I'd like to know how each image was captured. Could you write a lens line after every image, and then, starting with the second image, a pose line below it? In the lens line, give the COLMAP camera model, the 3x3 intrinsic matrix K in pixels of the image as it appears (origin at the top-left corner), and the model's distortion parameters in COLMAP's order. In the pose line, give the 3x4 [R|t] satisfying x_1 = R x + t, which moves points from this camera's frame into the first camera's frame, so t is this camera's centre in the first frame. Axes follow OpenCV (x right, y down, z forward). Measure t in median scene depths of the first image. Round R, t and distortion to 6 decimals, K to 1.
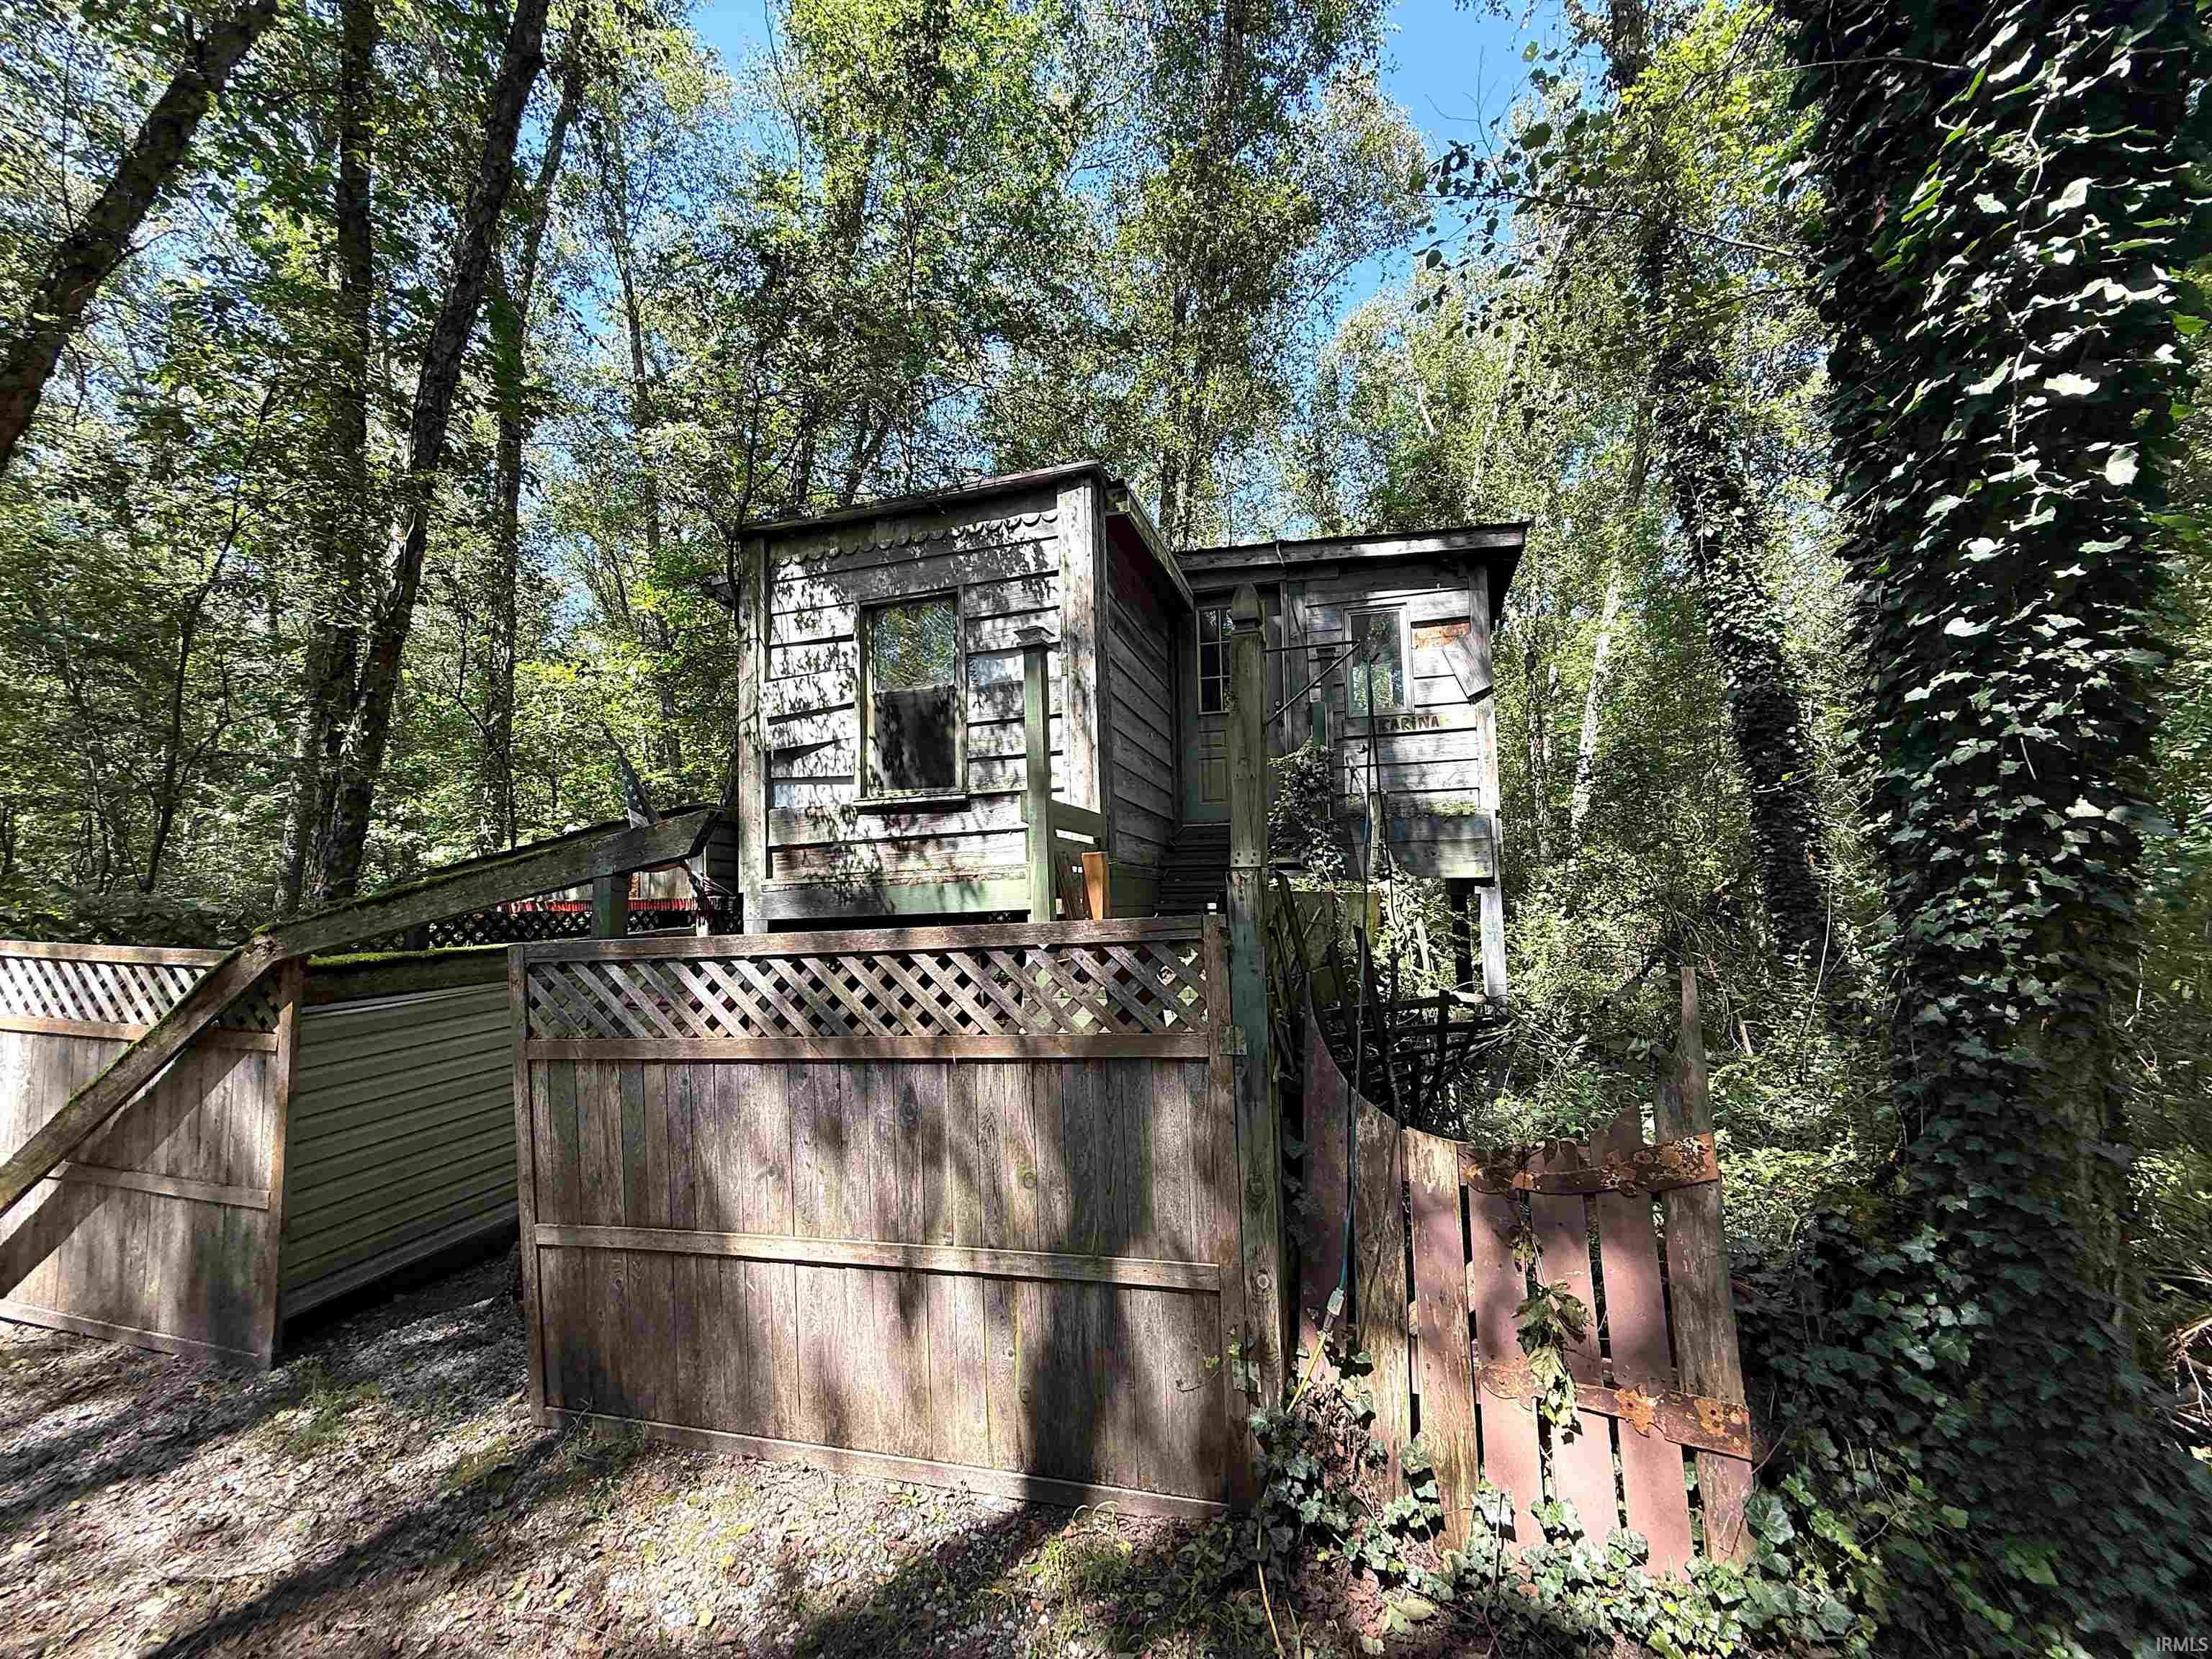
lens RADIAL K [[870.6, 0, 1105.3], [0, 870.6, 828.1], [0, 0, 1]] dist [0.000173, -0.000008]
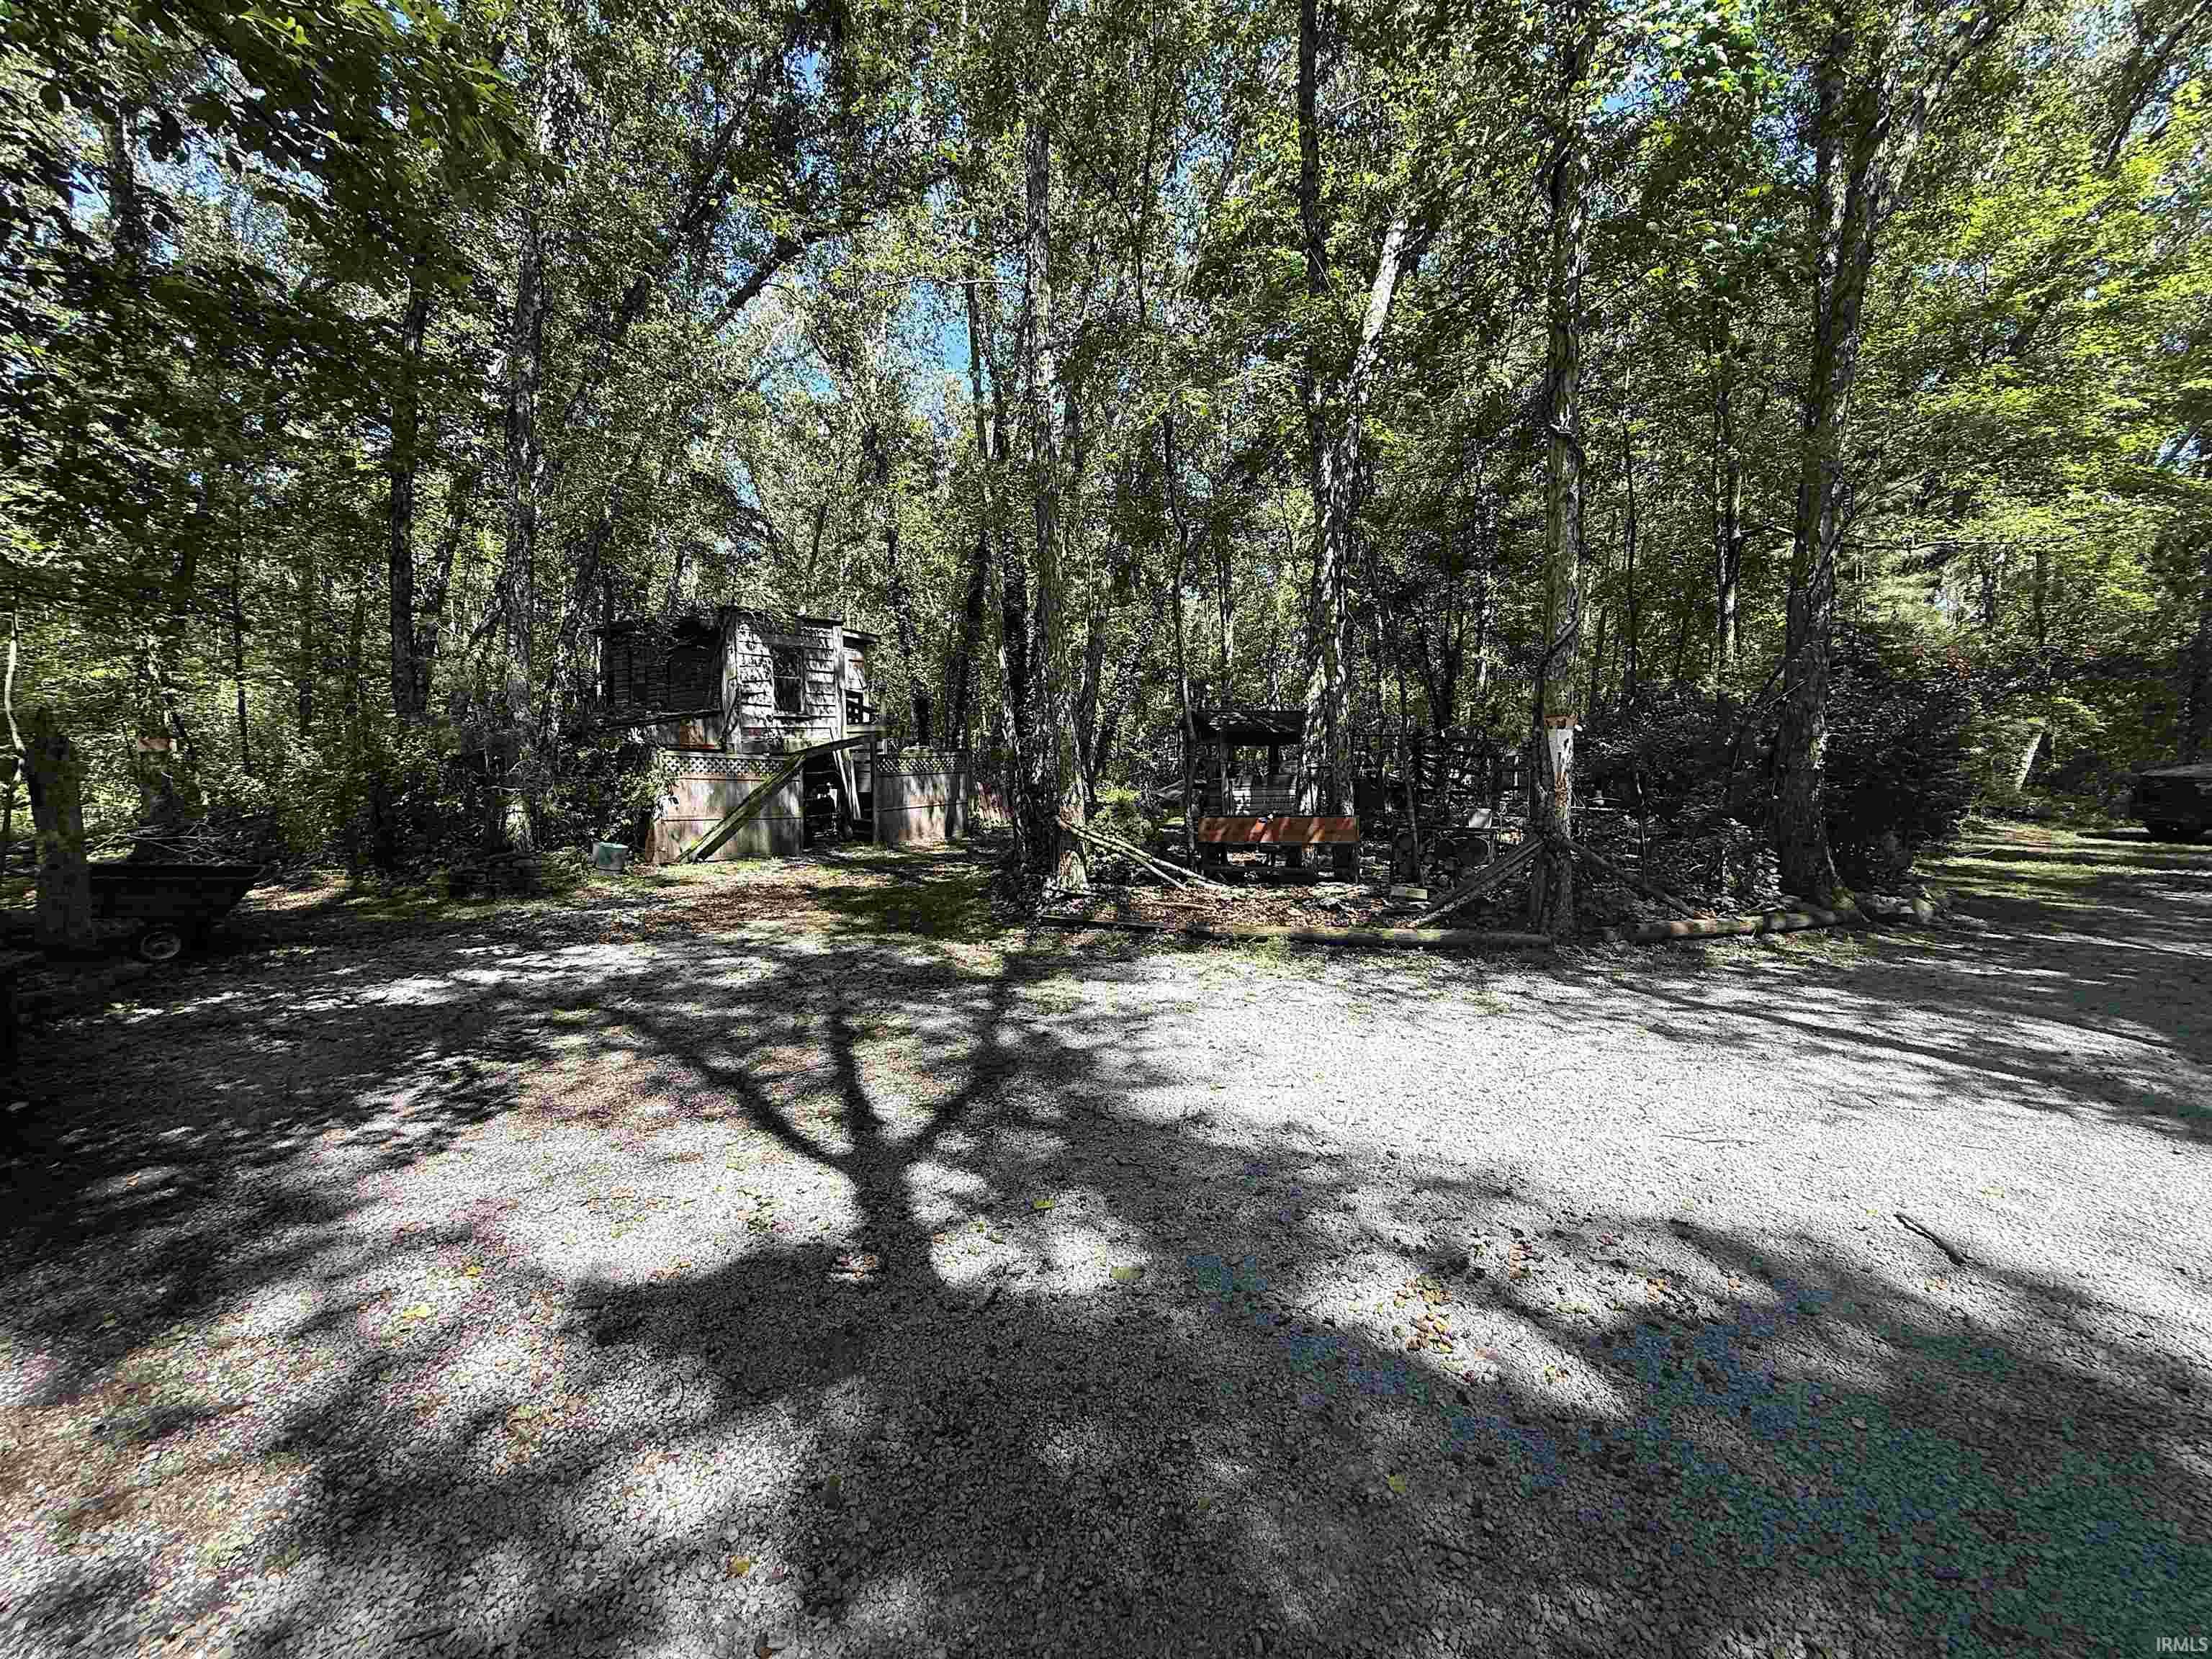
lens RADIAL K [[870.6, 0, 1105.2], [0, 870.6, 829.6], [0, 0, 1]] dist [0.000173, -0.000008]
pose [[0.350276, -0.050050, 0.935308, -2.771516], [-0.087220, 0.992490, 0.085774, 0.005653], [-0.932577, -0.111622, 0.343280, -1.157491]]
